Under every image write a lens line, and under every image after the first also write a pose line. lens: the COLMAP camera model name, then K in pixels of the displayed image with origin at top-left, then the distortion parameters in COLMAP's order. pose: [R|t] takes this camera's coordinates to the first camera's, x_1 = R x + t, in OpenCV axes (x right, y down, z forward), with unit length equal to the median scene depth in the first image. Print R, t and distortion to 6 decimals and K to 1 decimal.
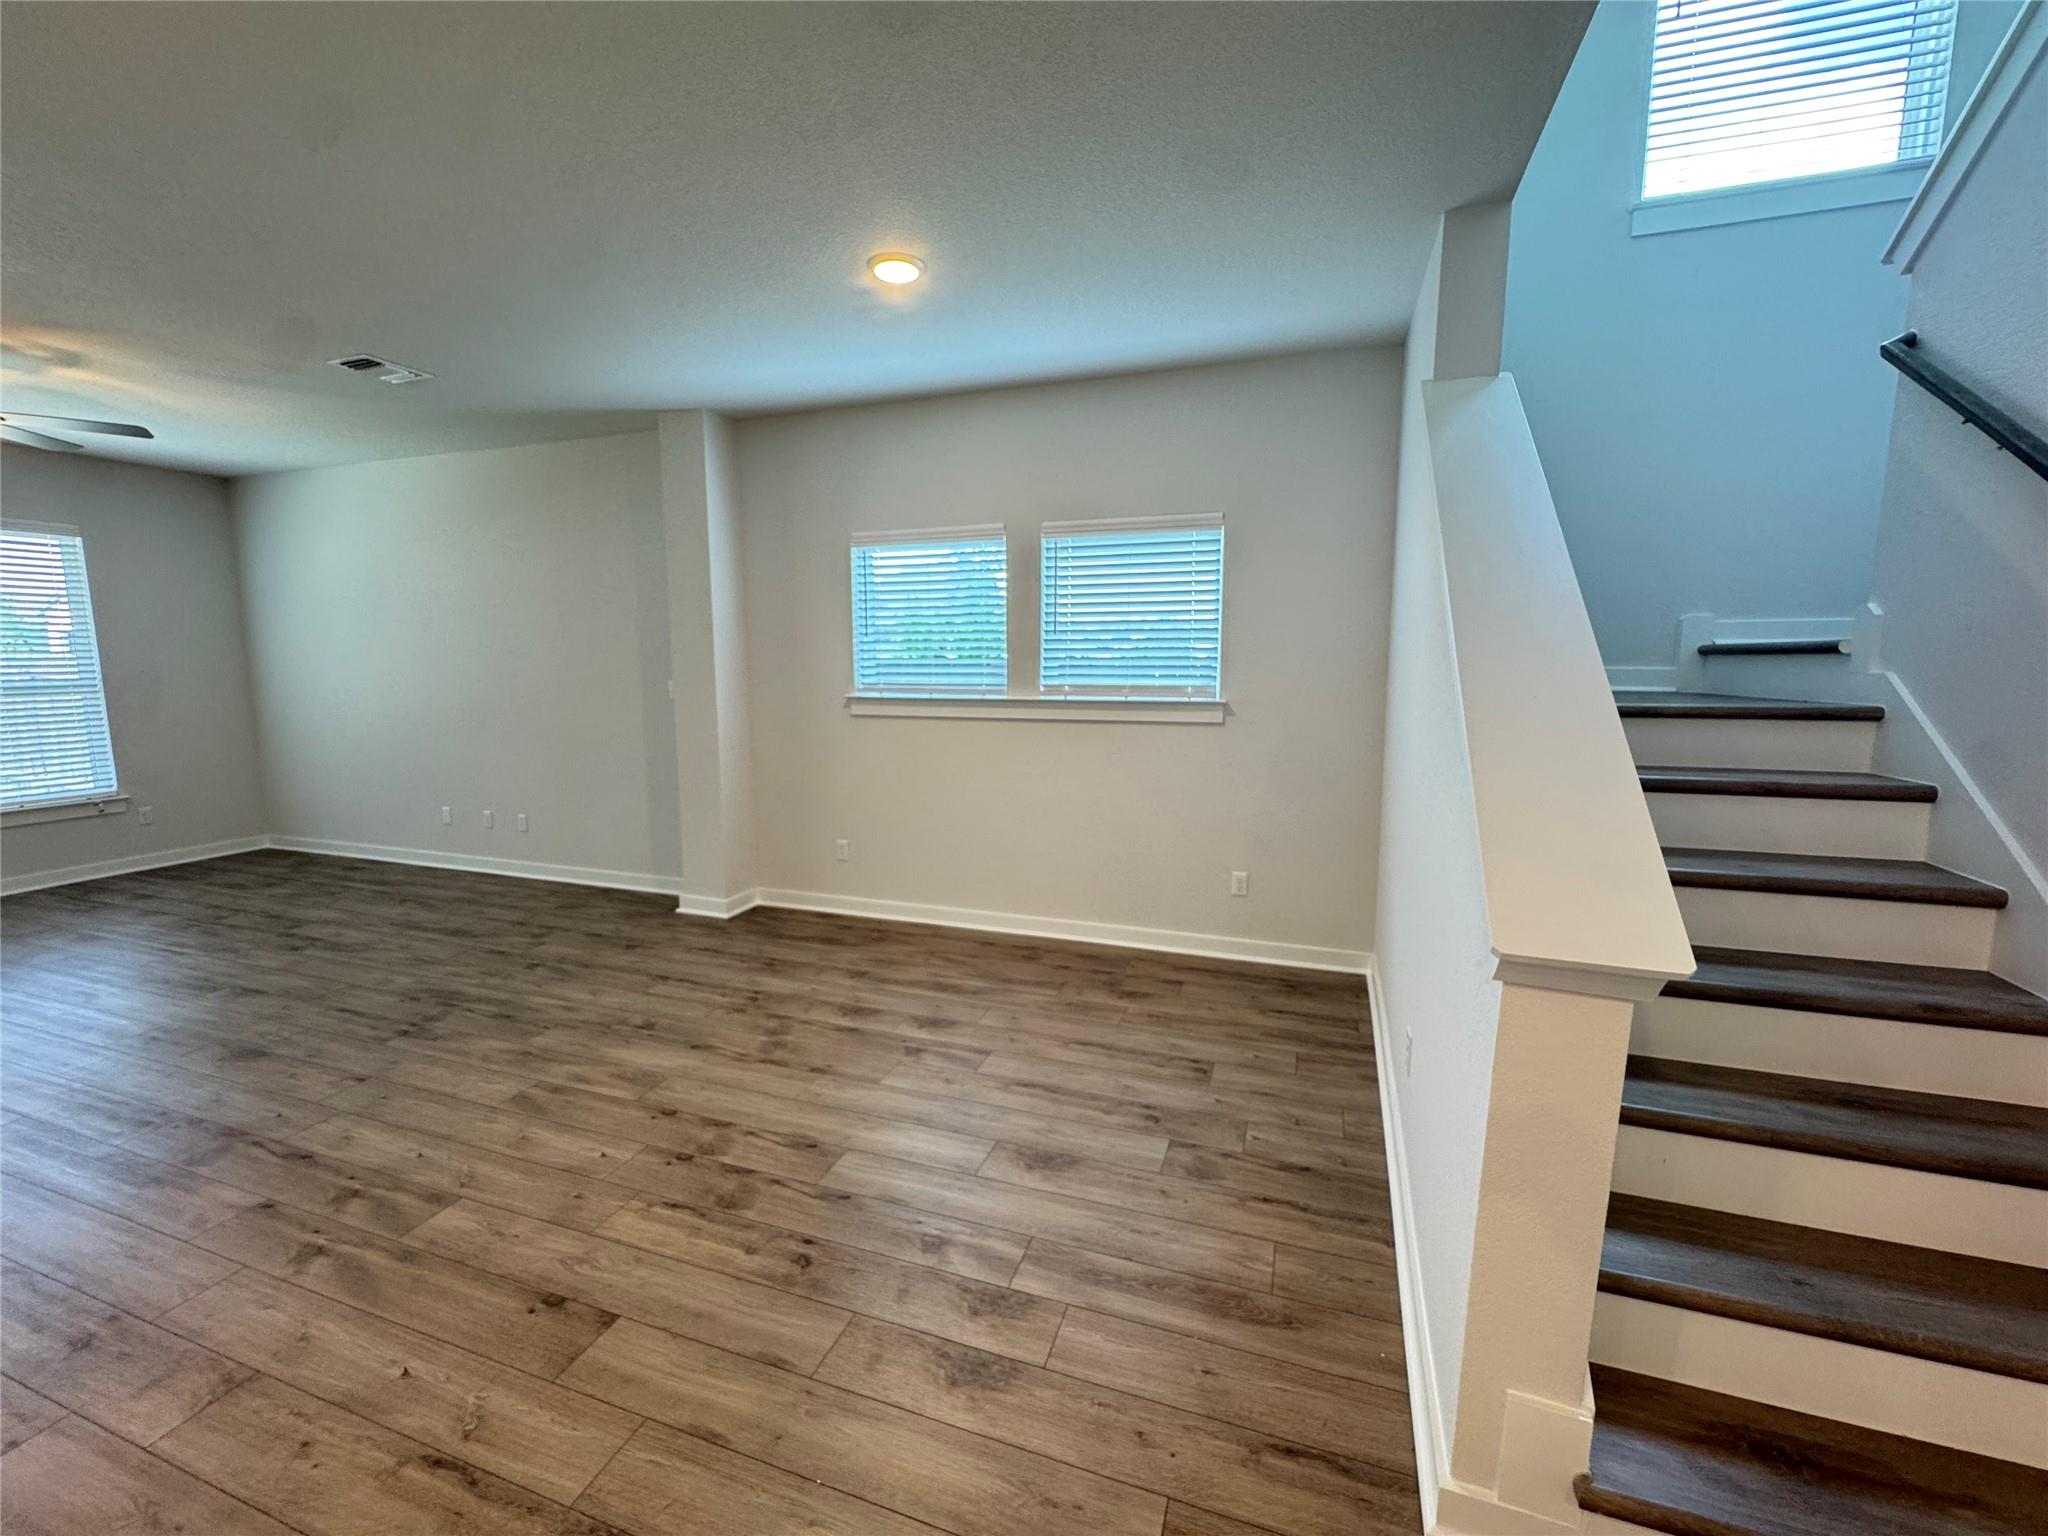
lens RADIAL K [[824.3, 0, 1021.3], [0, 824.3, 763.7], [0, 0, 1]] dist [-0.006892, 0.001416]
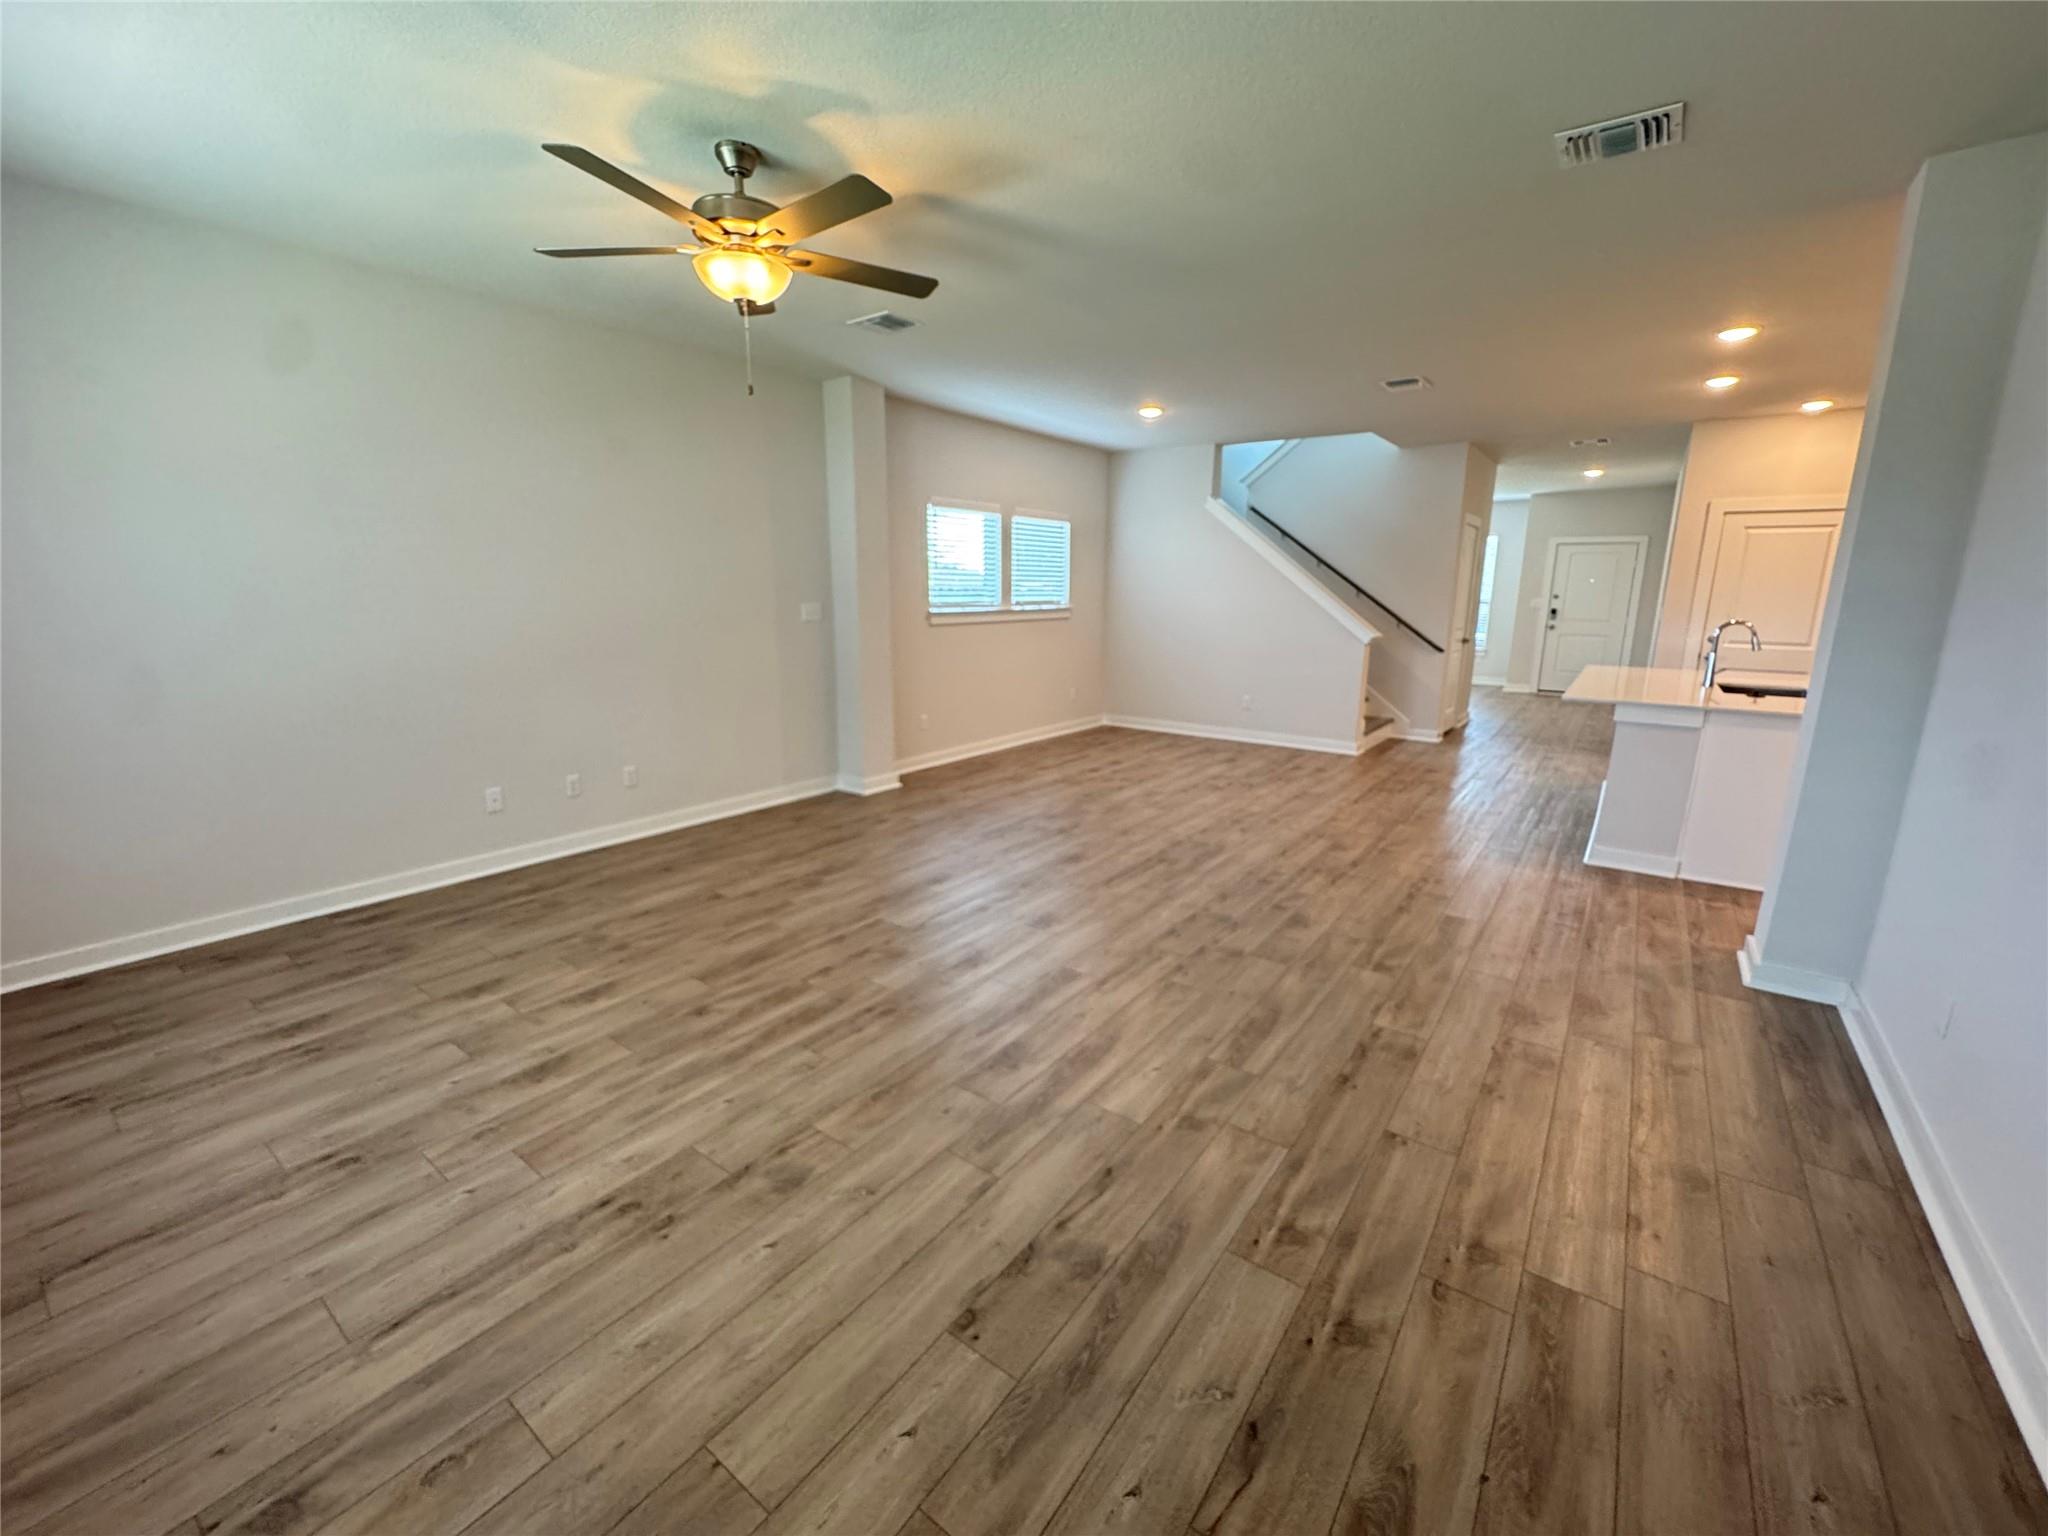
lens RADIAL K [[824.3, 0, 1032.5], [0, 824.3, 765.8], [0, 0, 1]] dist [-0.006892, 0.001416]
pose [[0.296705, -0.199918, 0.933809, -1.953279], [0.115319, 0.978187, 0.172778, -0.059959], [-0.947981, 0.056422, 0.313287, 0.502119]]
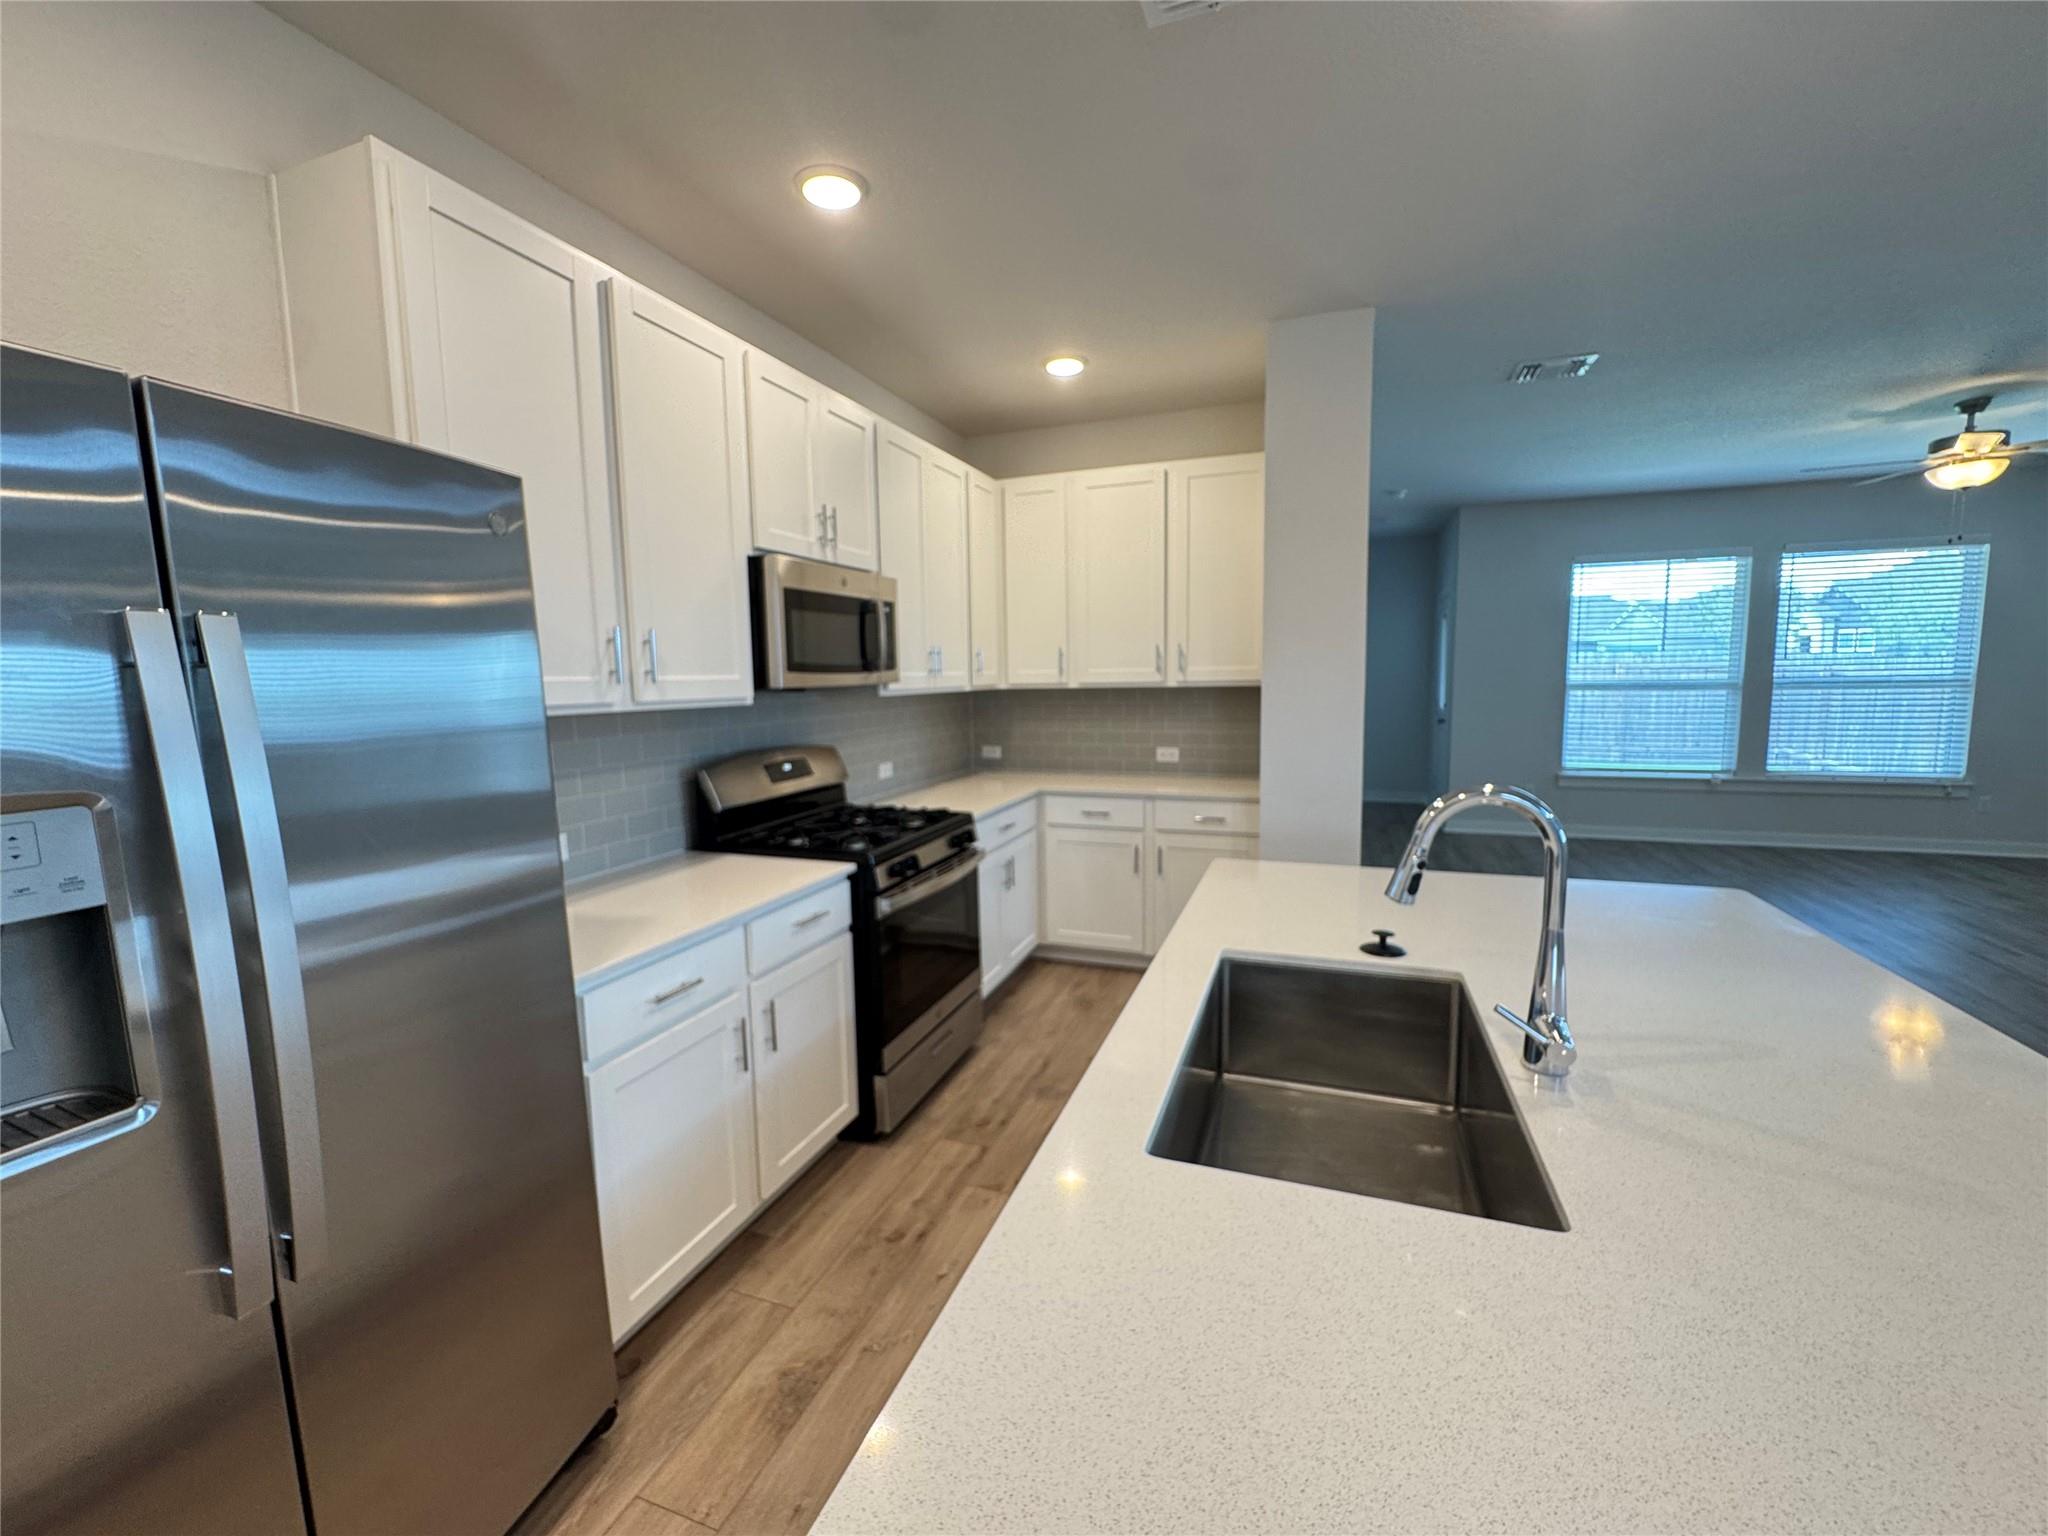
lens RADIAL K [[824.3, 0, 1034.7], [0, 824.3, 769.7], [0, 0, 1]] dist [-0.006892, 0.001416]
pose [[-0.014488, 0.120514, -0.992606, -0.007251], [-0.112084, 0.986258, 0.121379, 0.047431], [0.993593, 0.113014, -0.000782, -0.363510]]
